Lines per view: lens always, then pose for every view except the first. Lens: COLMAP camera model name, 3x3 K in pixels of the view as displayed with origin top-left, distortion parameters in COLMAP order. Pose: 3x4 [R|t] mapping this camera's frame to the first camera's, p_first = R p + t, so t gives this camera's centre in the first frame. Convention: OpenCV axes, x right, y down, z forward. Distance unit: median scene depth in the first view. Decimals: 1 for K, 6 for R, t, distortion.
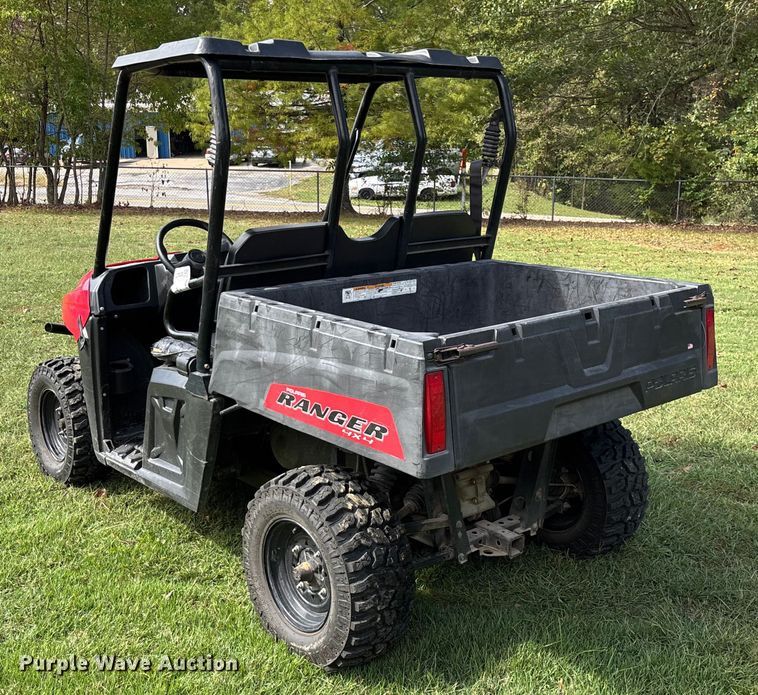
lens RADIAL K [[952.3, 0, 281.9], [0, 952.3, 328.6], [0, 0, 1]] dist [0.209320, -0.518247]
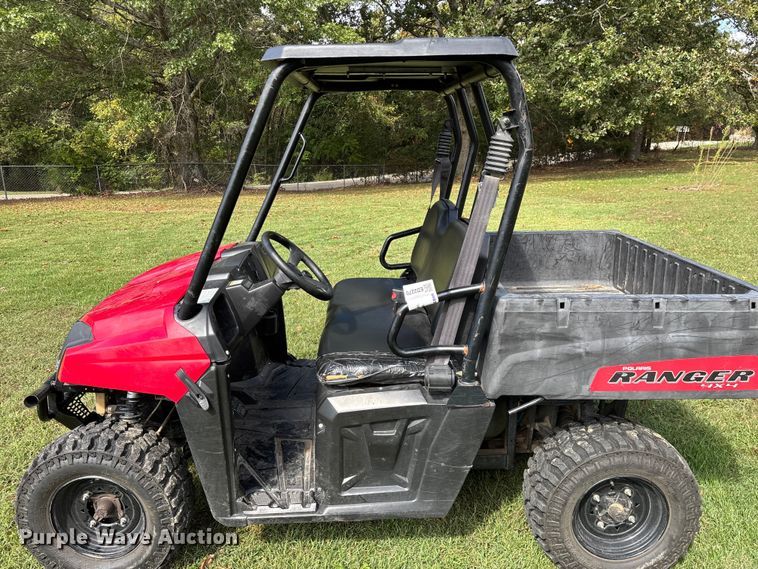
lens RADIAL K [[597.2, 0, 379.6], [0, 597.2, 275.7], [0, 0, 1]] dist [0.039045, -0.018360]
pose [[0.580699, -0.189907, 0.791659, -0.677175], [0.161671, 0.979946, 0.116486, -0.166285], [-0.797904, 0.060345, 0.599756, 0.769392]]
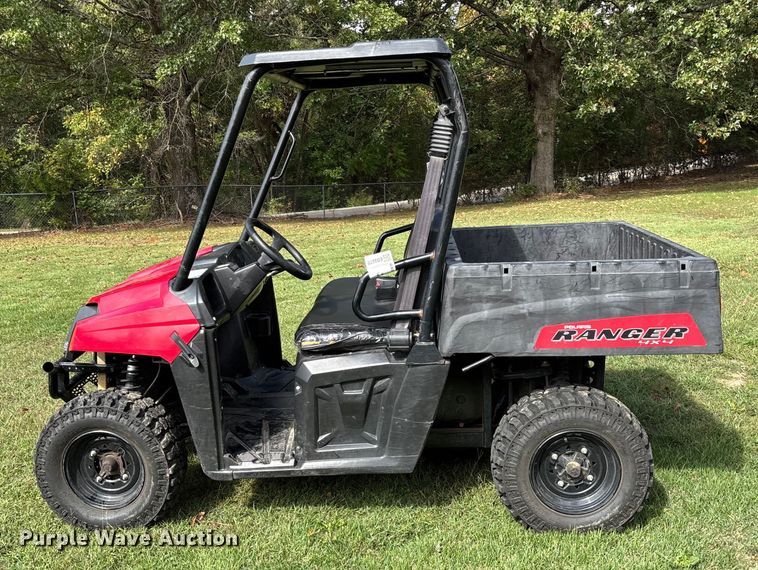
lens RADIAL K [[831.8, 0, 363.5], [0, 831.8, 308.7], [0, 0, 1]] dist [0.094954, -0.154048]
pose [[0.654525, -0.169276, 0.736846, -0.929155], [0.184126, 0.980958, 0.061800, -0.072495], [-0.733276, 0.095223, 0.673230, 0.441513]]
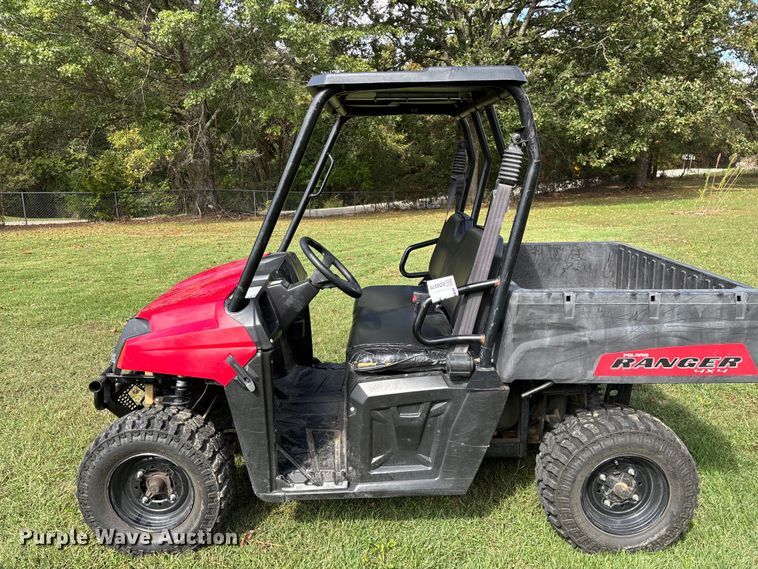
lens RADIAL K [[598.8, 0, 383.4], [0, 598.8, 270.3], [0, 0, 1]] dist [0.032868, 0.001313]
pose [[0.587017, -0.146336, 0.796239, -0.770002], [0.162616, 0.984796, 0.061104, -0.141951], [-0.793075, 0.093612, 0.601888, 0.735630]]
